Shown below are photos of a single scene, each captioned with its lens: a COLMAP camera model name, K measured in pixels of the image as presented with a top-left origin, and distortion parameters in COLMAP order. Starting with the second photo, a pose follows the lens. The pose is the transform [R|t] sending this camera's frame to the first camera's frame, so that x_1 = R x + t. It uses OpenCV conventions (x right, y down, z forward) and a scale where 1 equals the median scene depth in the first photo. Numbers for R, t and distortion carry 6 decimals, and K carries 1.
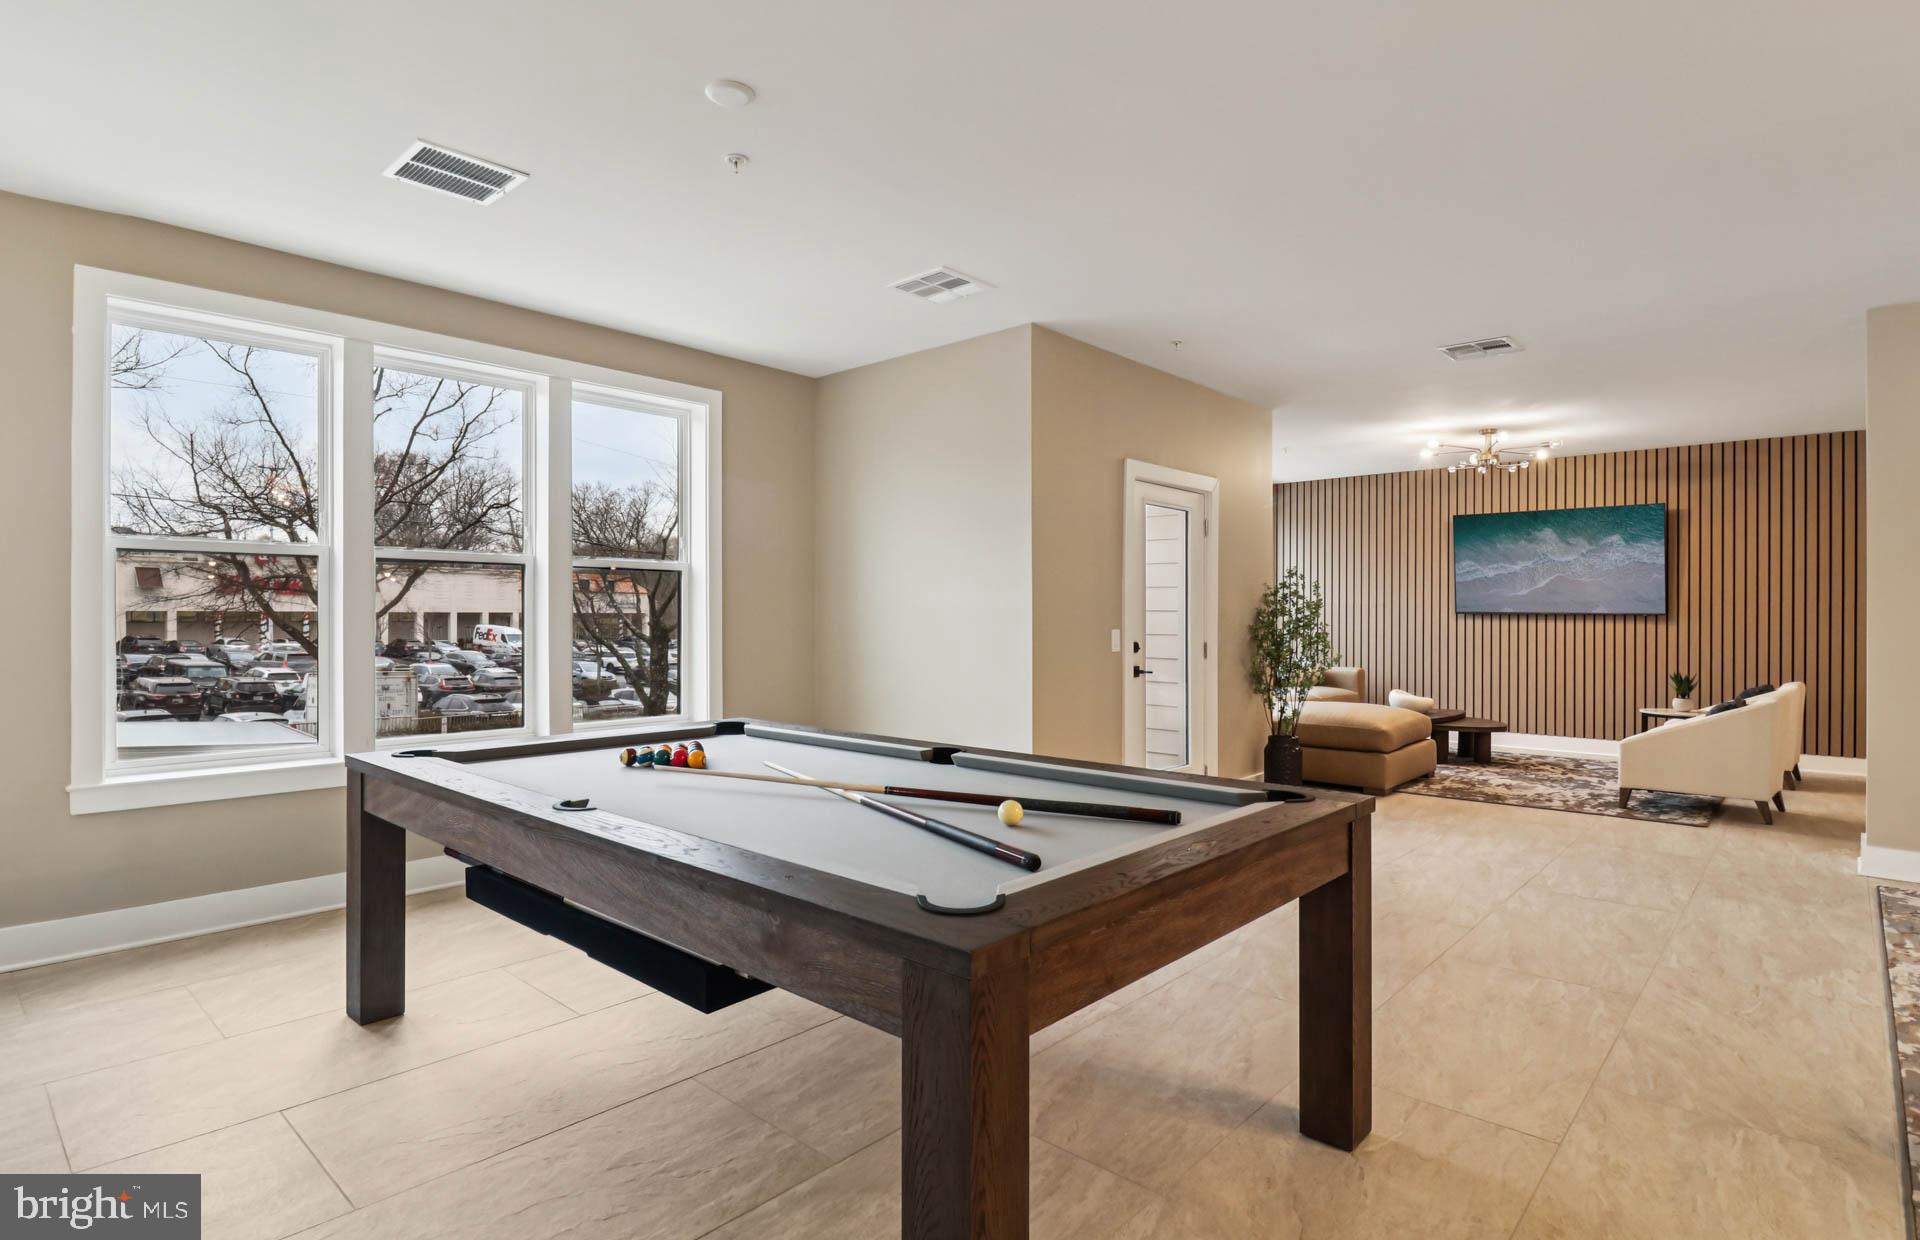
lens RADIAL K [[977.5, 0, 960.0], [0, 977.5, 620.0], [0, 0, 1]] dist [-0.000501, -0.000138]
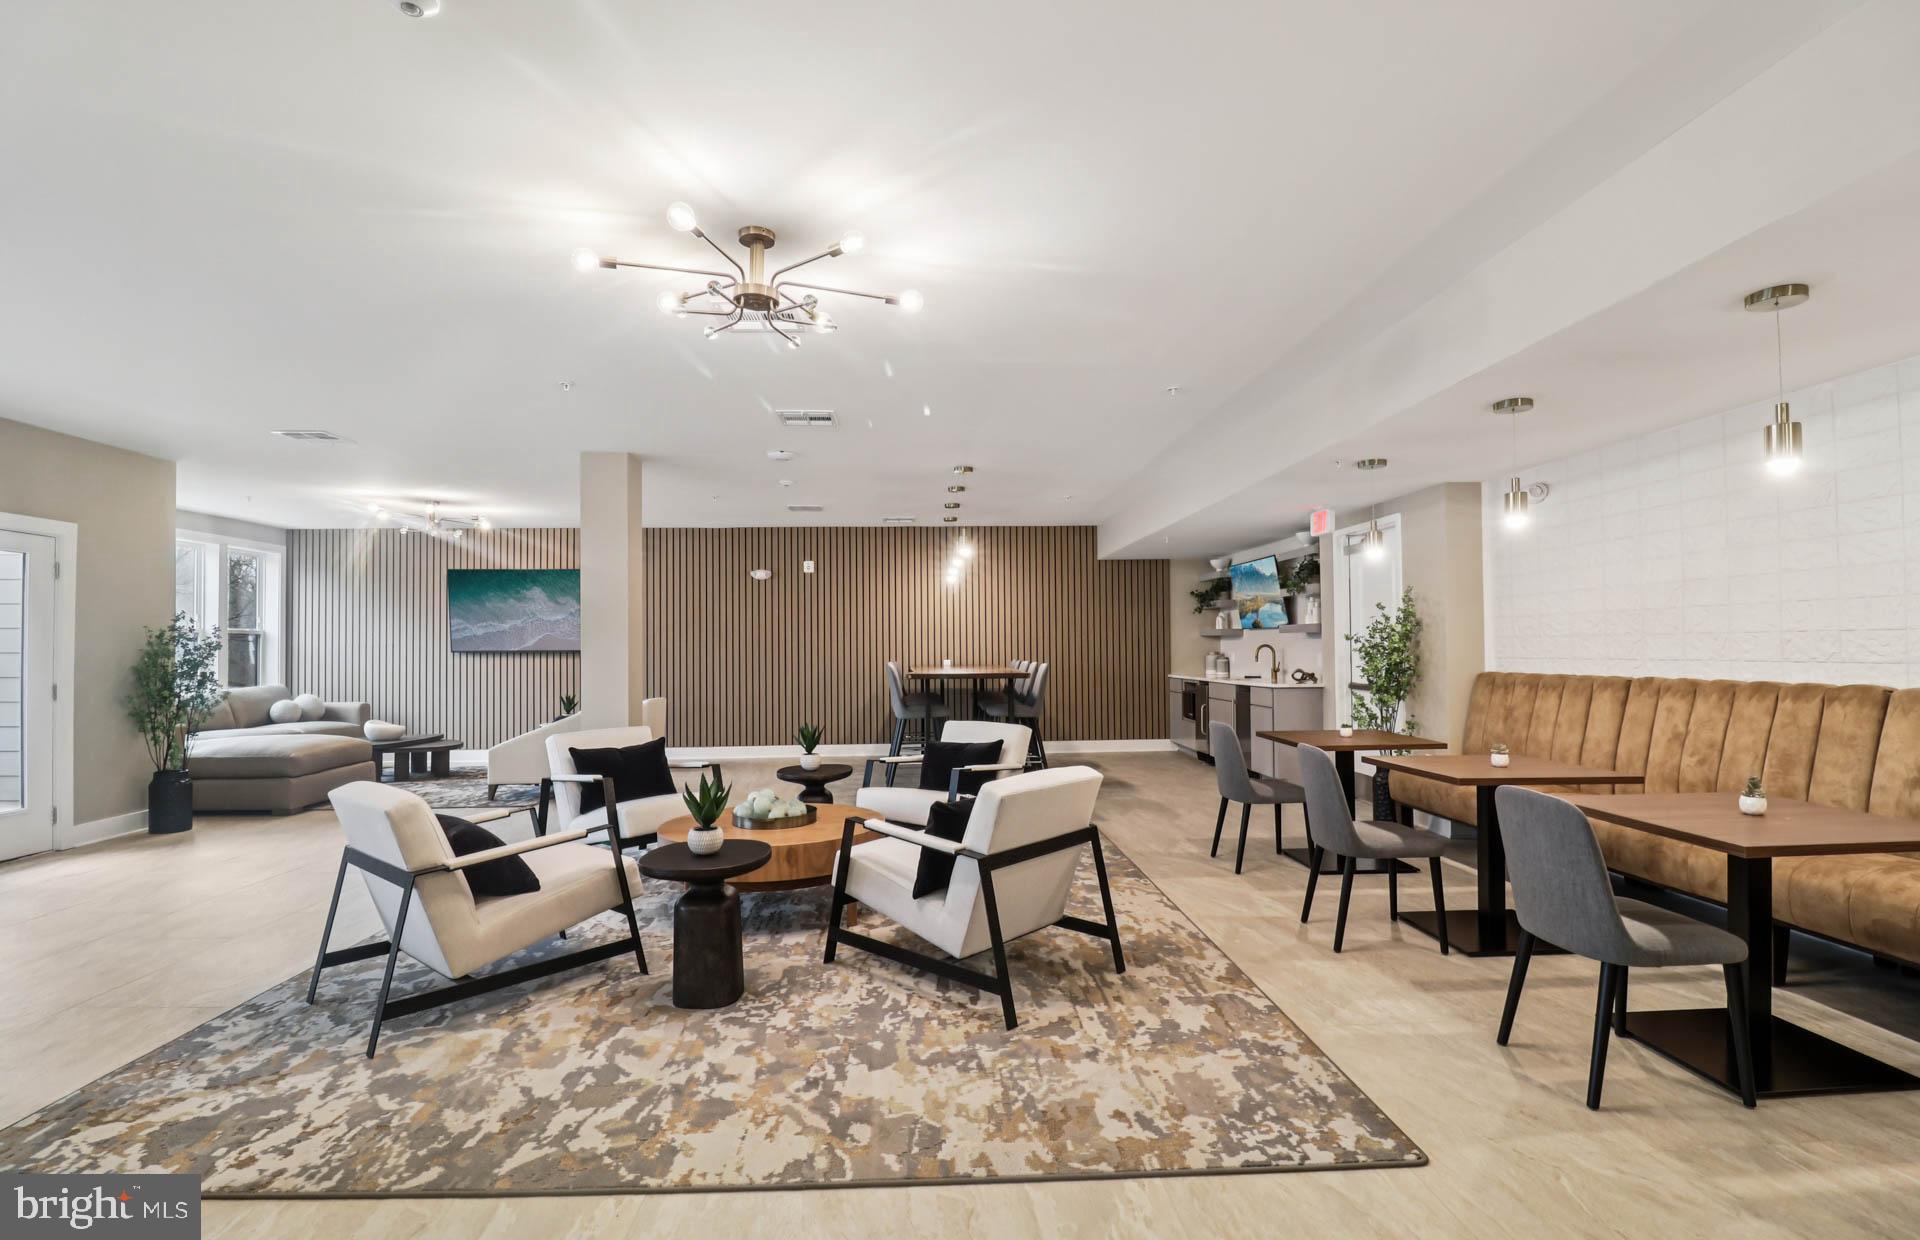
lens RADIAL K [[900.1, 0, 960.4], [0, 900.1, 643.8], [0, 0, 1]] dist [-0.001059, -0.000304]
pose [[0.716527, -0.003750, 0.697549, 0.221536], [0.015174, 0.999833, -0.010212, 0.003879], [-0.697394, 0.017902, 0.716464, -0.242339]]
